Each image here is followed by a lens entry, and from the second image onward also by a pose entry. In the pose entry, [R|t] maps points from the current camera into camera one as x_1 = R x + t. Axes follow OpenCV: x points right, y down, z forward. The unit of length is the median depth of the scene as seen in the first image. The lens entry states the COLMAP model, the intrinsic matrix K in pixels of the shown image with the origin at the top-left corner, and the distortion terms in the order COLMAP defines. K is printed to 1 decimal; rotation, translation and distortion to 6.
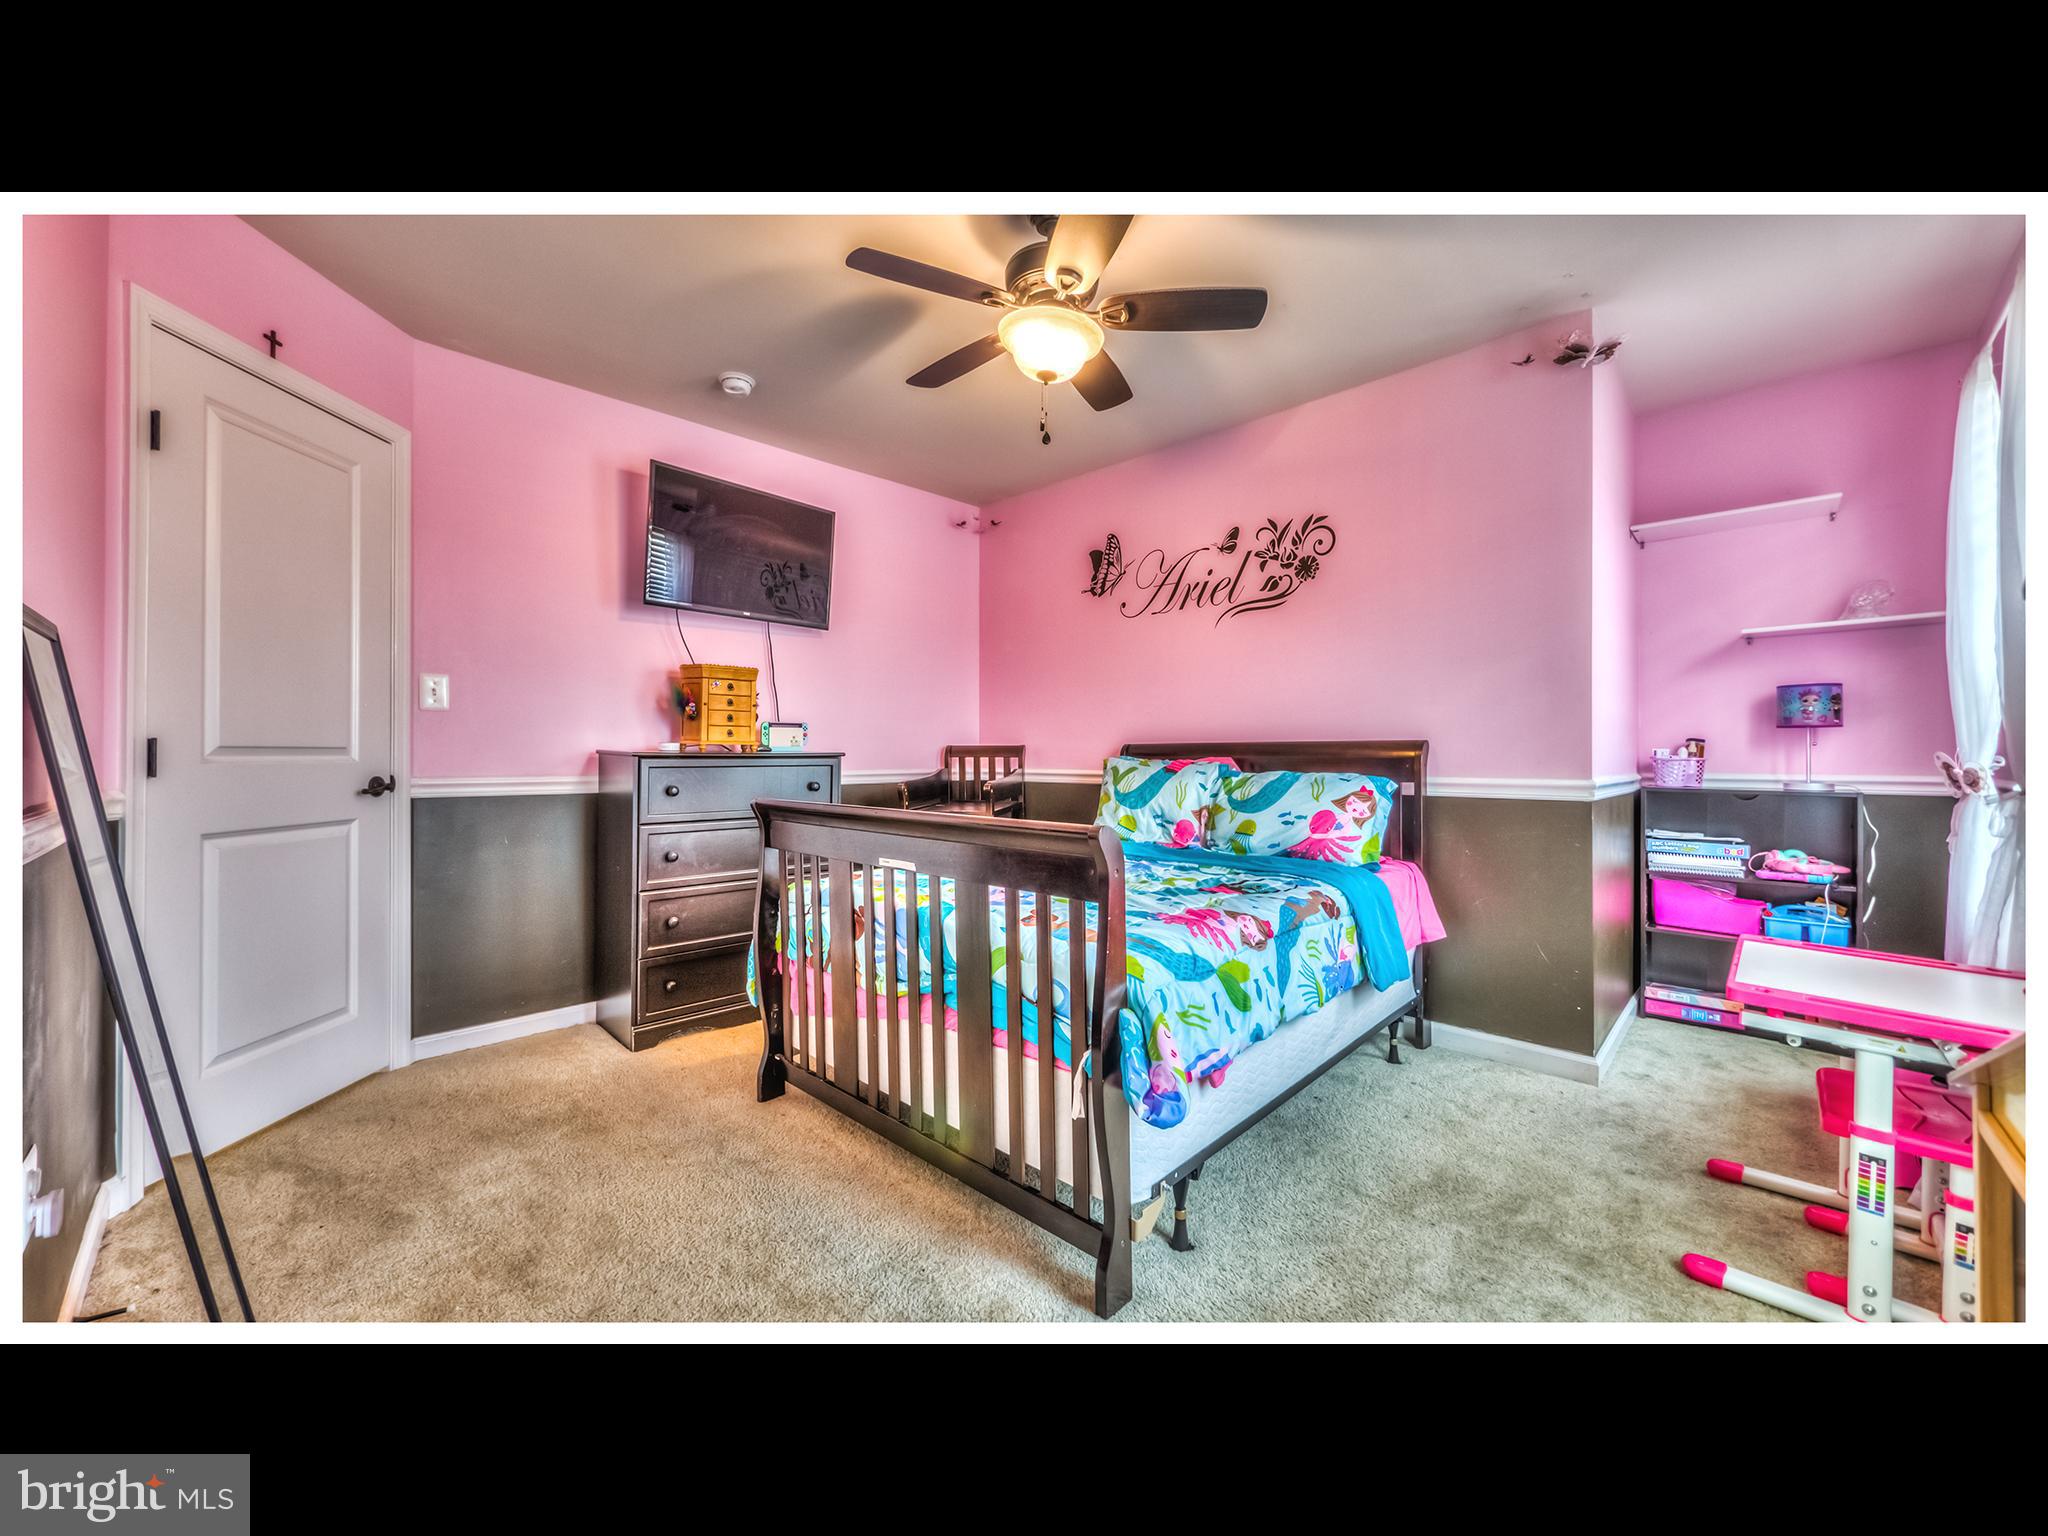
lens RADIAL K [[787.3, 0, 1001.5], [0, 787.3, 743.0], [0, 0, 1]] dist [0.000266, 0.000249]
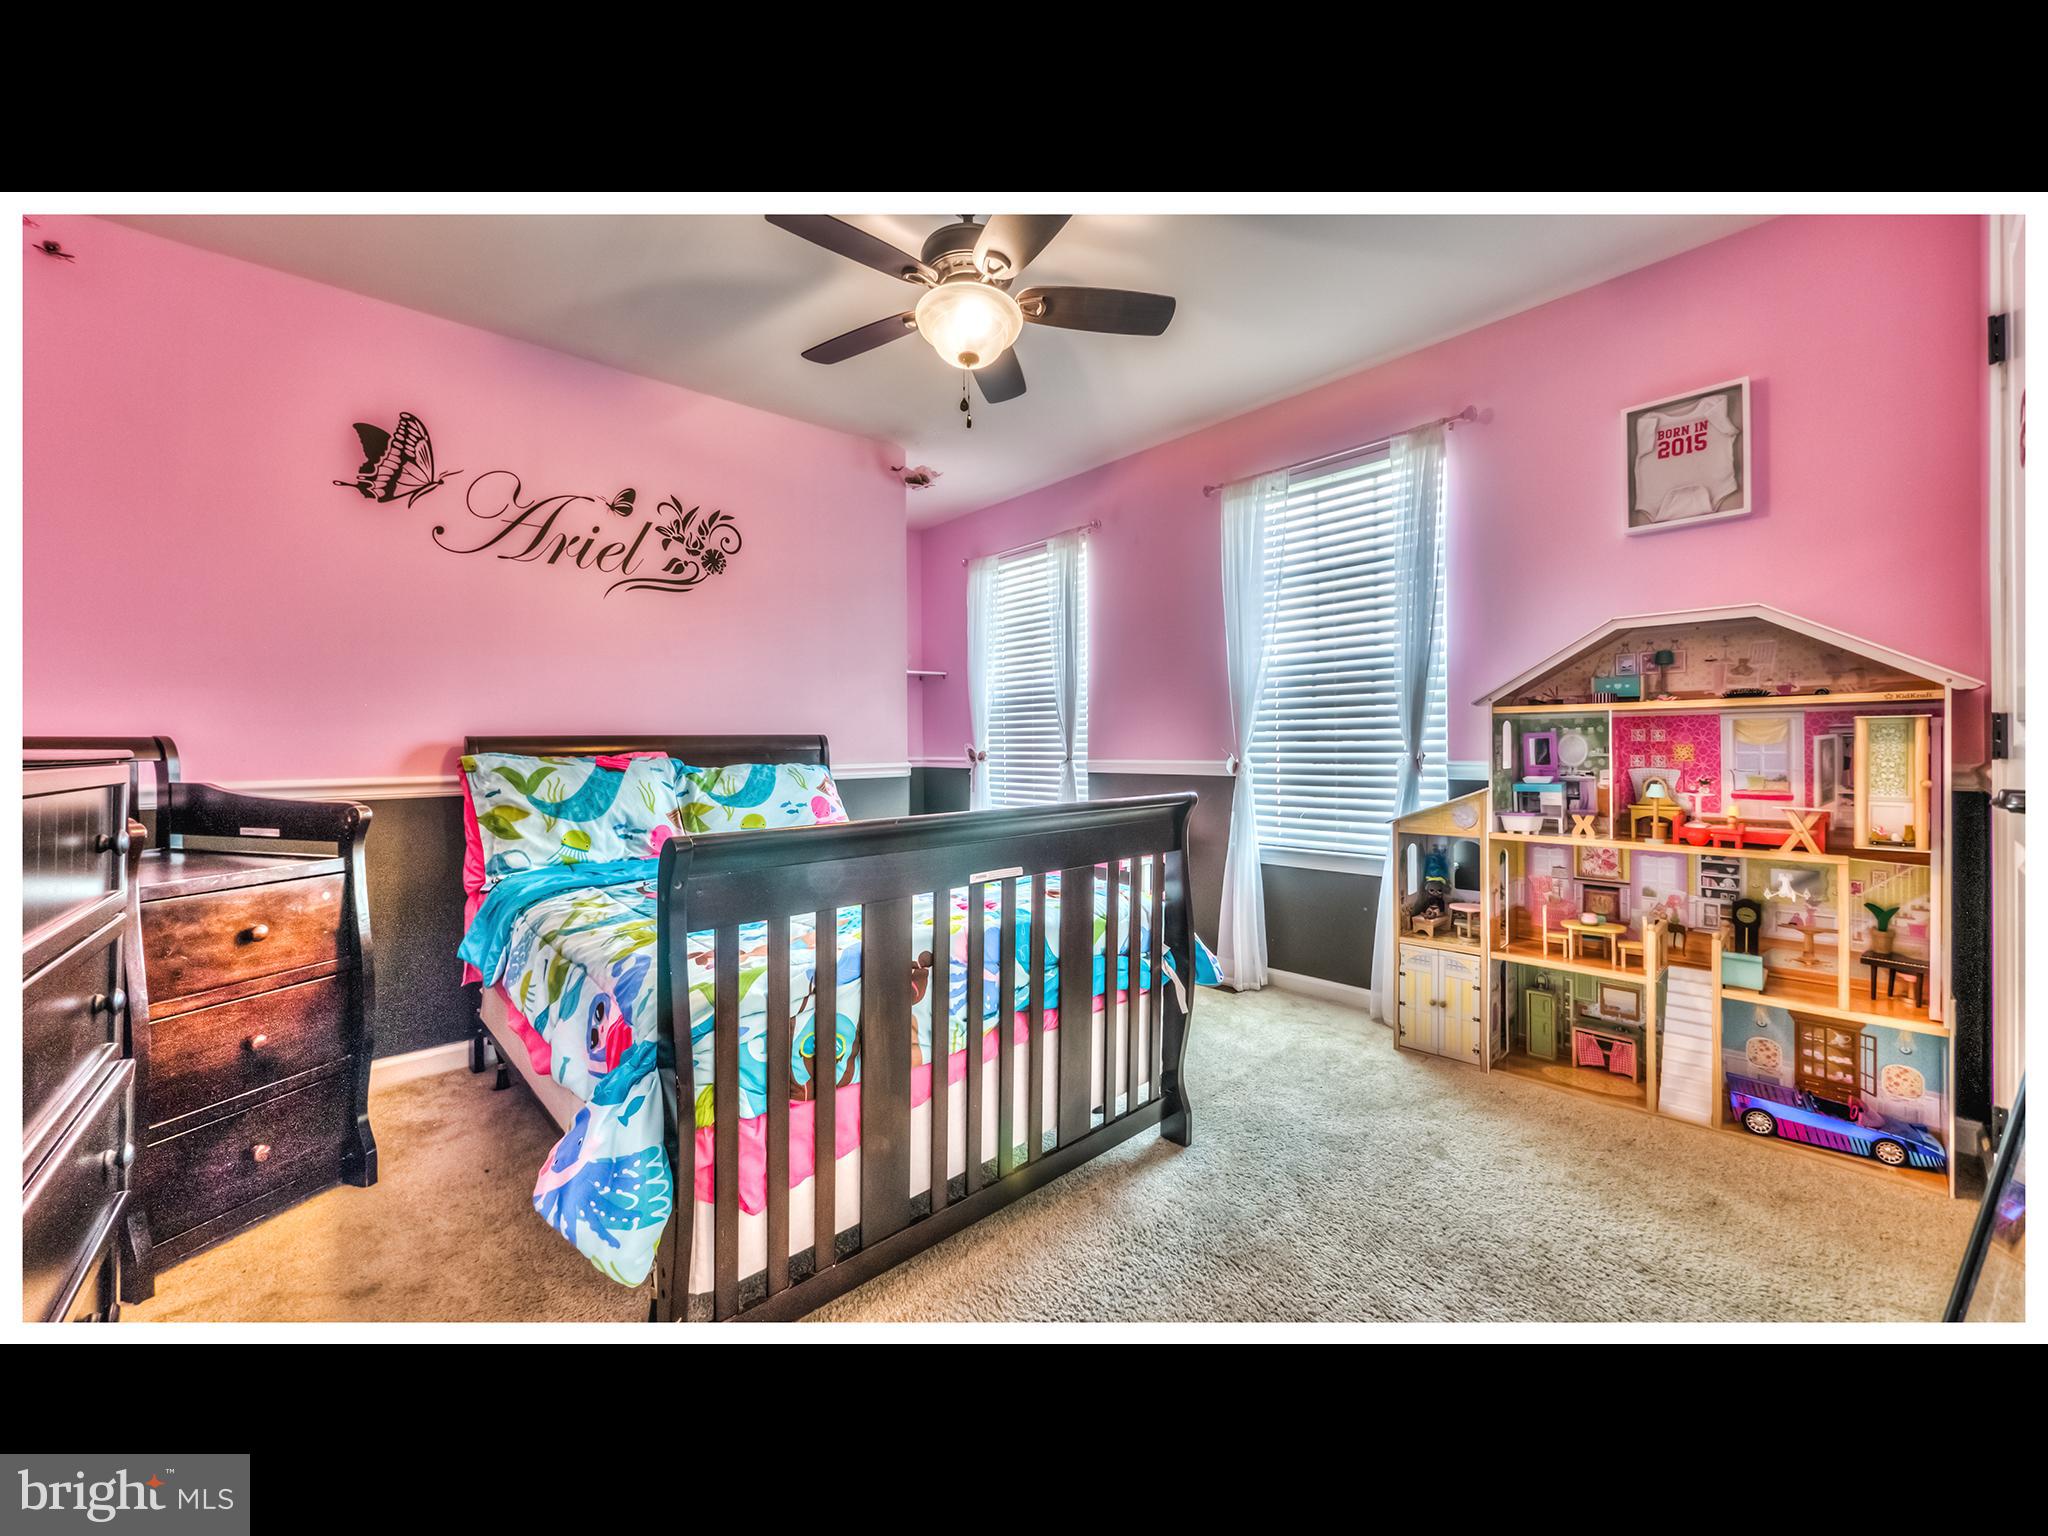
lens RADIAL K [[787.3, 0, 1001.5], [0, 787.3, 743.0], [0, 0, 1]] dist [0.000266, 0.000249]
pose [[0.055546, 0.001122, 0.998455, -0.582850], [-0.000044, 0.999999, -0.001122, 0.009322], [-0.998456, 0.000018, 0.055546, 0.572304]]
